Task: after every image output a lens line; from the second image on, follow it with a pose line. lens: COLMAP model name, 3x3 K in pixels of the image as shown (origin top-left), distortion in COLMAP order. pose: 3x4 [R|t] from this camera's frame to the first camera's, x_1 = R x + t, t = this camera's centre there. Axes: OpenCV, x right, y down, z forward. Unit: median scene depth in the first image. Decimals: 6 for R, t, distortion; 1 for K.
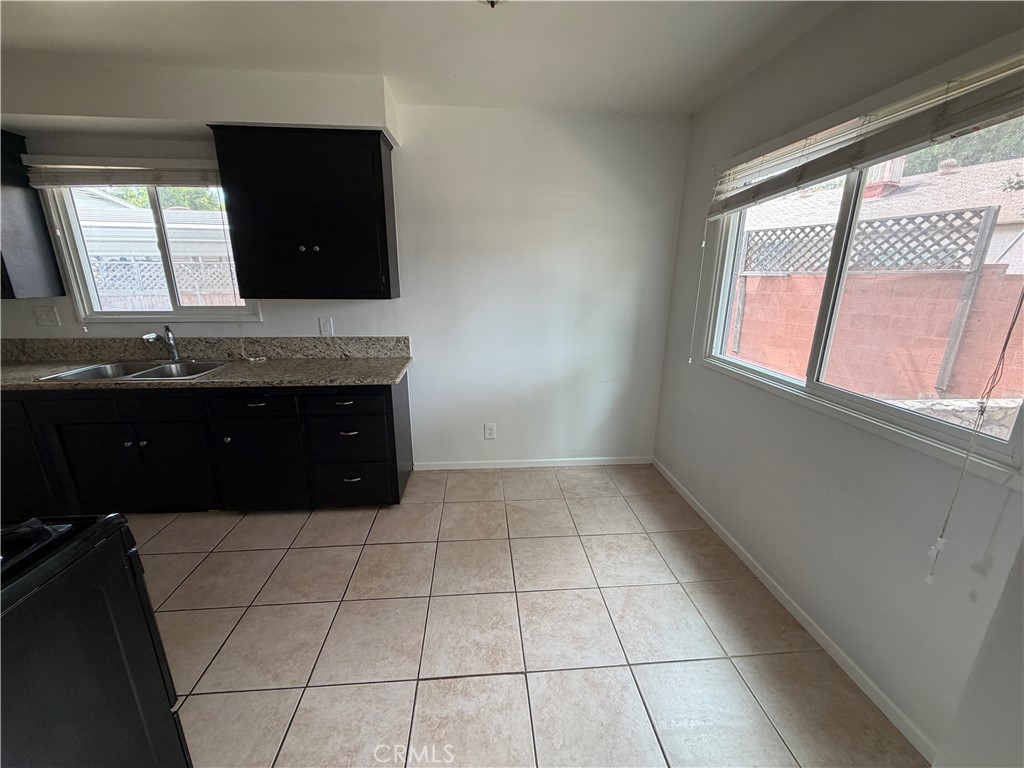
lens RADIAL K [[407.9, 0, 509.6], [0, 407.9, 384.6], [0, 0, 1]] dist [-0.000155, -0.000037]
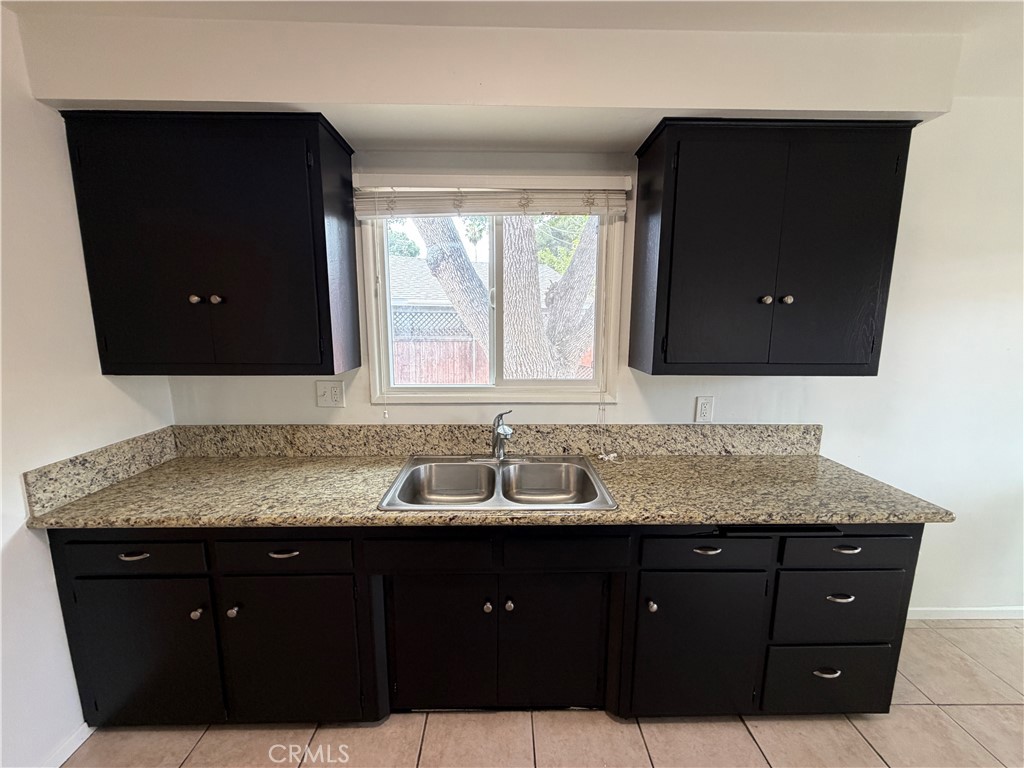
lens RADIAL K [[407.9, 0, 509.6], [0, 407.9, 384.6], [0, 0, 1]] dist [-0.000155, -0.000037]
pose [[0.997683, 0.006807, -0.067693, -0.743797], [-0.014599, 0.993226, -0.115278, -0.102153], [0.066450, 0.115999, 0.991024, 0.302898]]
